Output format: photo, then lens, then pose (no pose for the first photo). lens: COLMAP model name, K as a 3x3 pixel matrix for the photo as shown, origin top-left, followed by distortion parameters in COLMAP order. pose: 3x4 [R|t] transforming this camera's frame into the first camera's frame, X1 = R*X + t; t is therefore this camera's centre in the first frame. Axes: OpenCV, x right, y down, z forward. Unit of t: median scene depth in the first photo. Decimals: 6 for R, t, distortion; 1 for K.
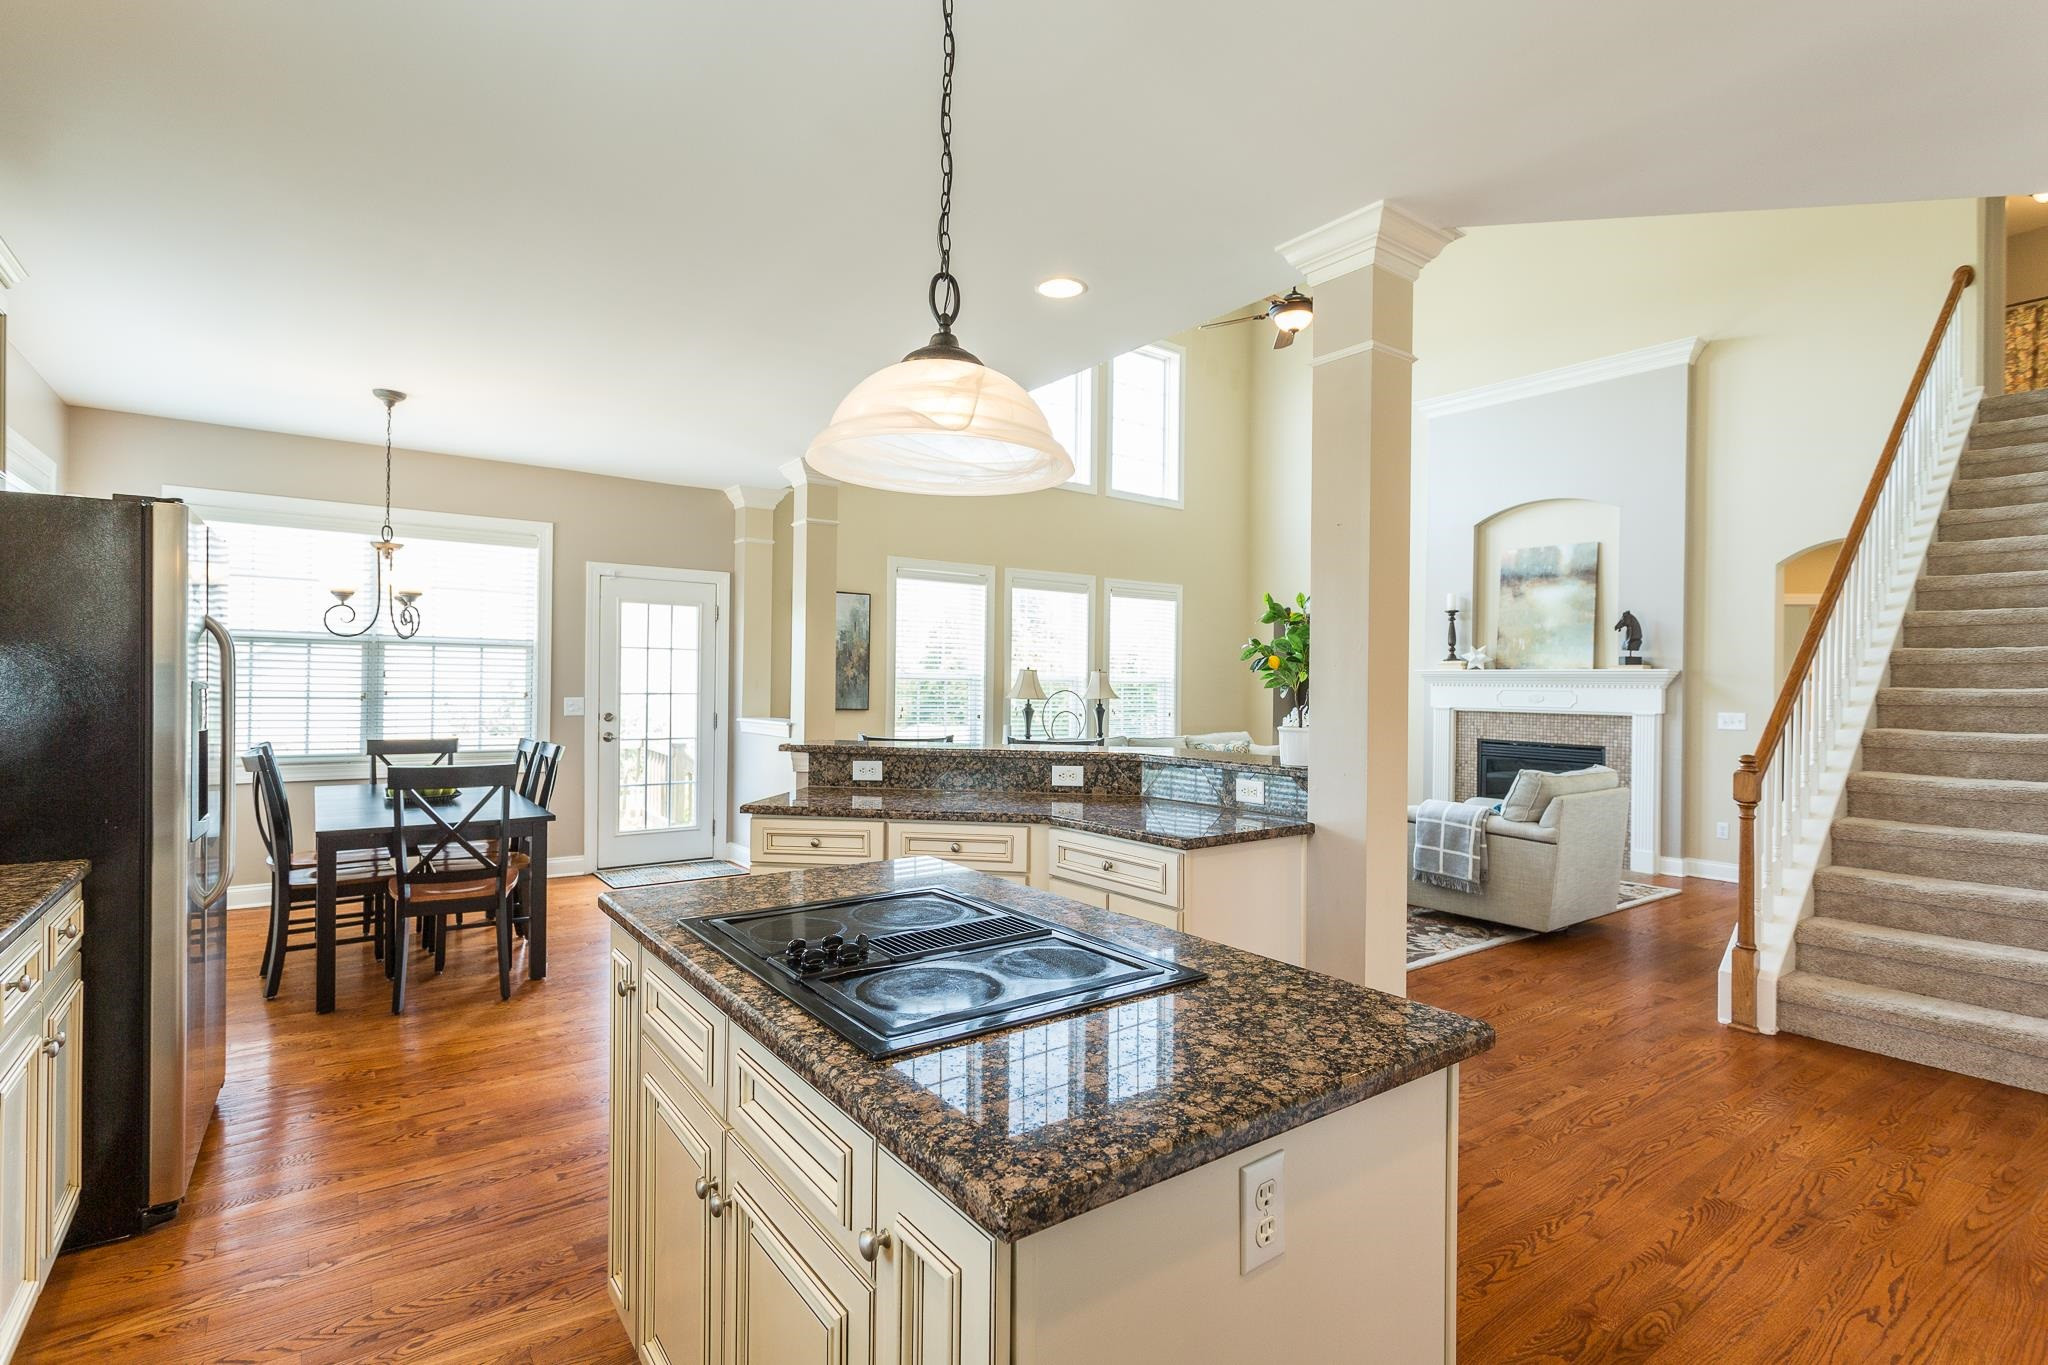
lens RADIAL K [[987.7, 0, 1024.8], [0, 987.7, 685.9], [0, 0, 1]] dist [0.000379, -0.000147]
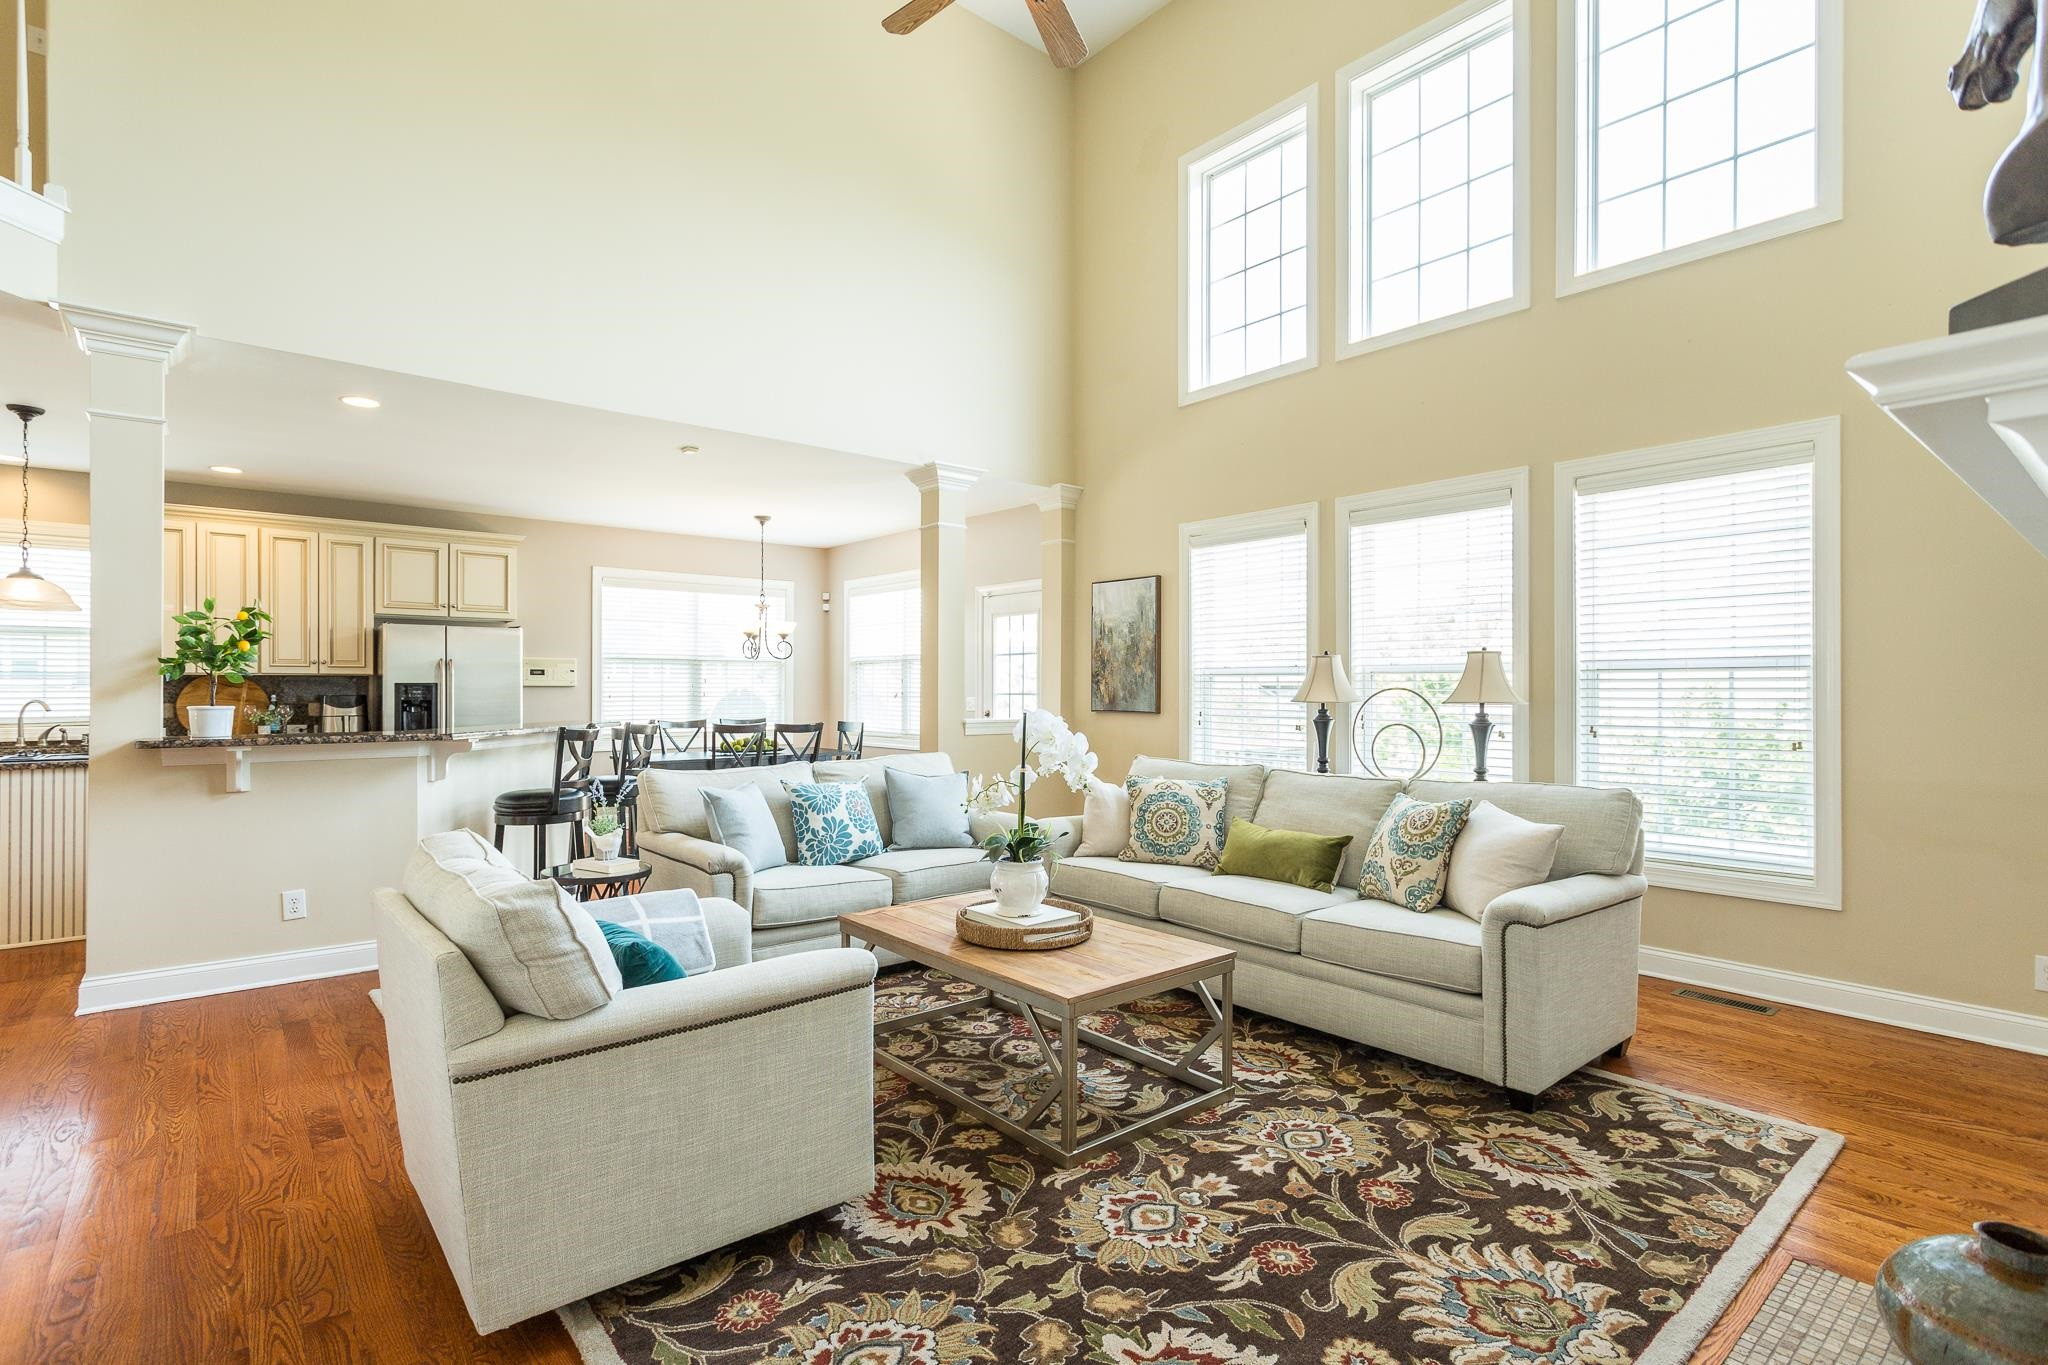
lens RADIAL K [[987.7, 0, 1028.2], [0, 987.7, 690.7], [0, 0, 1]] dist [0.000379, -0.000147]
pose [[0.079435, -0.010911, -0.996780, 0.647905], [0.002647, 0.999939, -0.010735, 0.012940], [0.996837, -0.001786, 0.079459, 0.805448]]
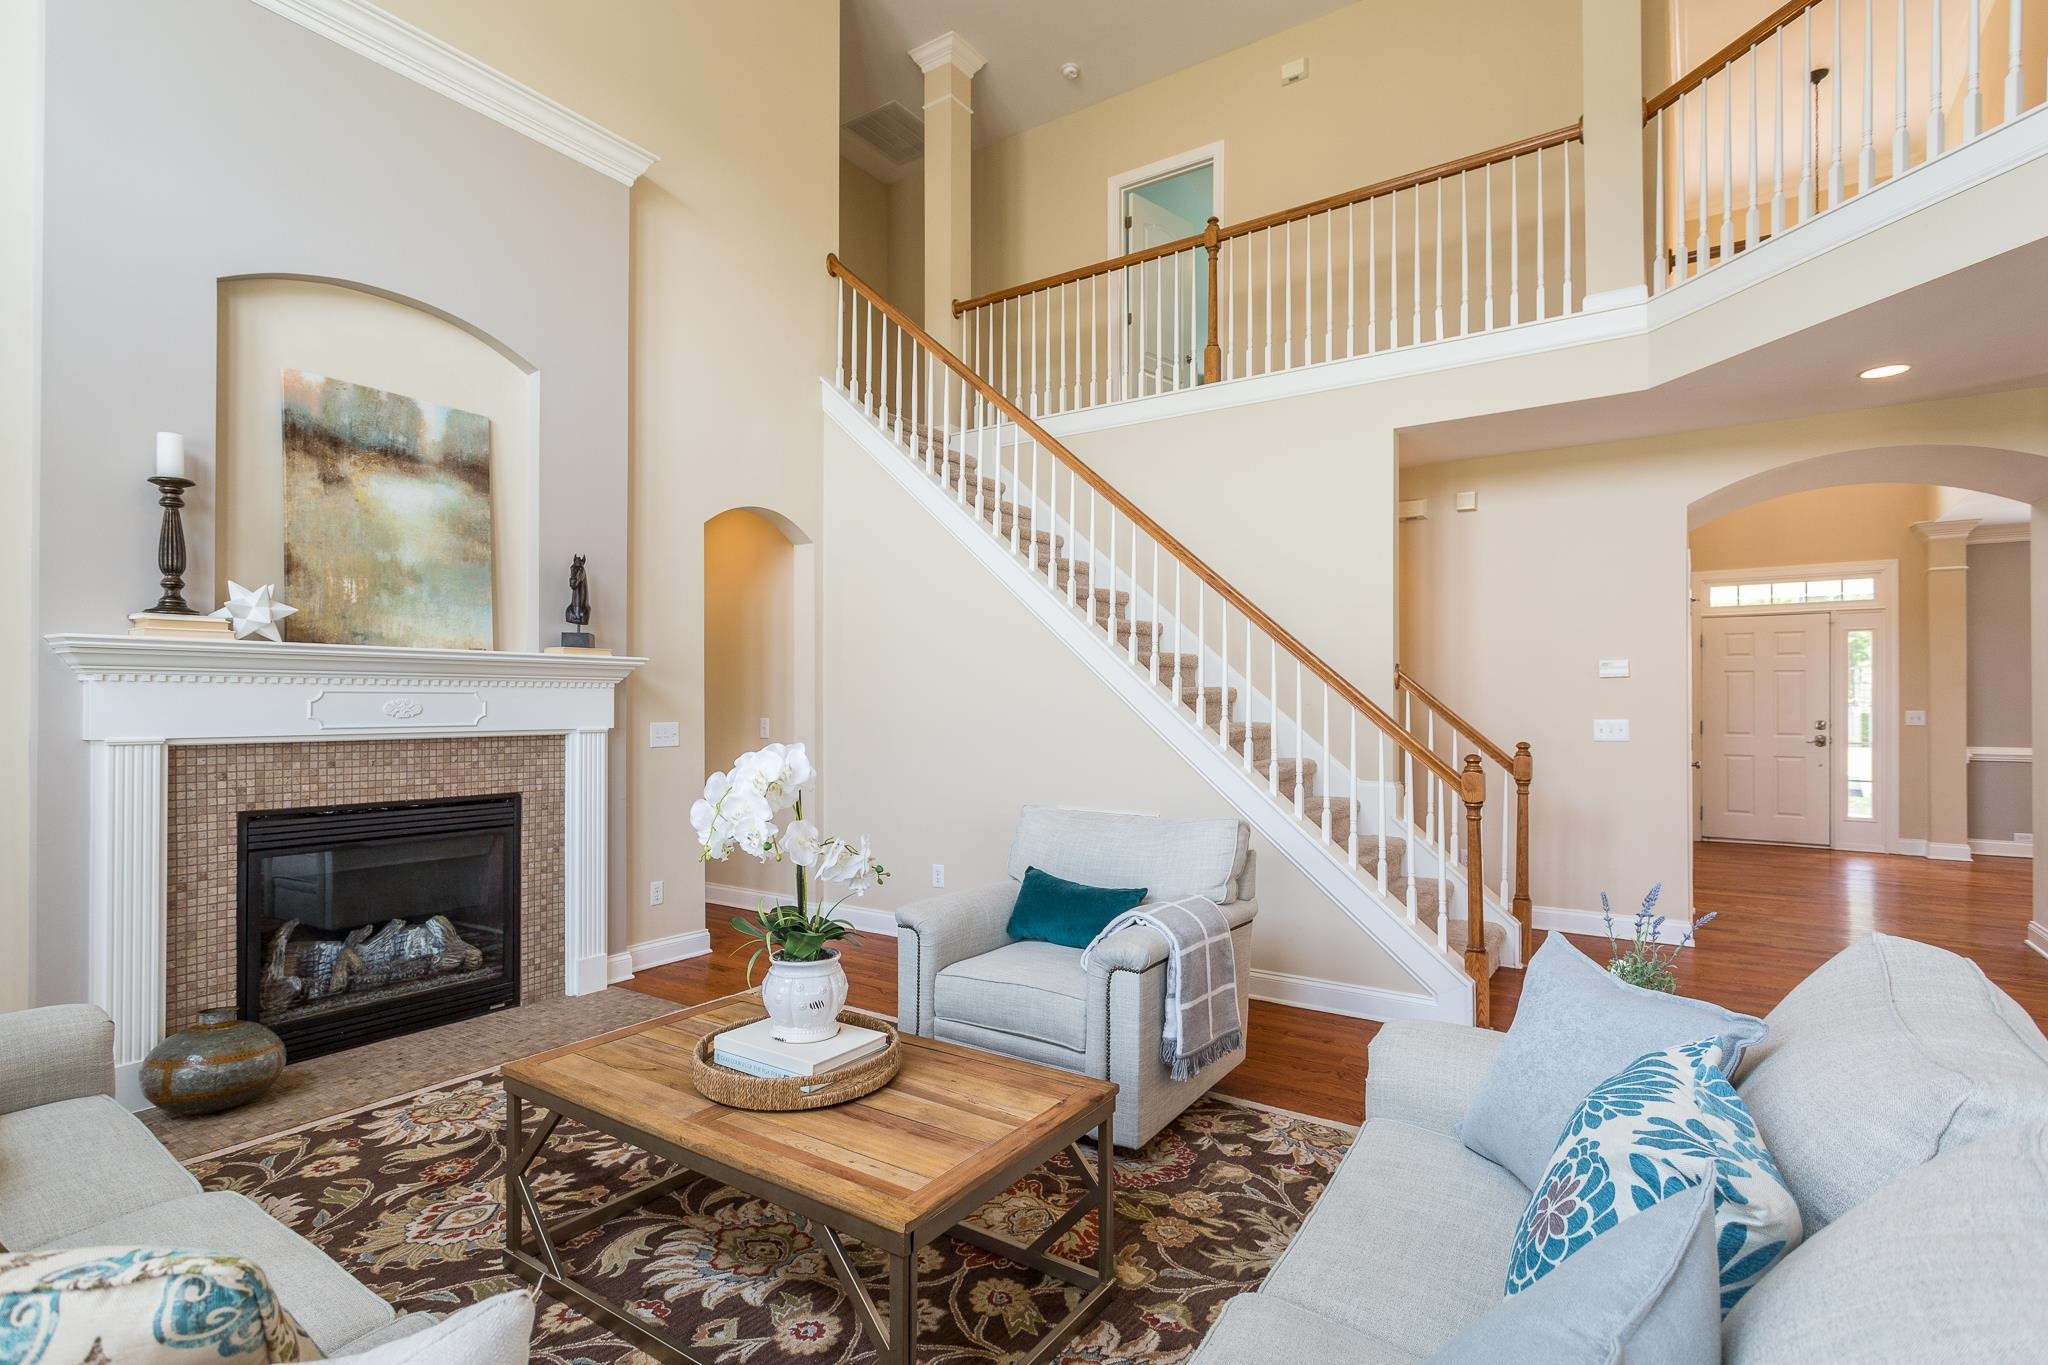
lens RADIAL K [[987.7, 0, 1017.7], [0, 987.7, 690.4], [0, 0, 1]] dist [0.000379, -0.000147]
pose [[-0.334590, -0.003930, 0.942356, -0.028136], [-0.003152, 0.999990, 0.003051, 0.001342], [-0.942359, -0.001950, -0.334599, 0.869671]]
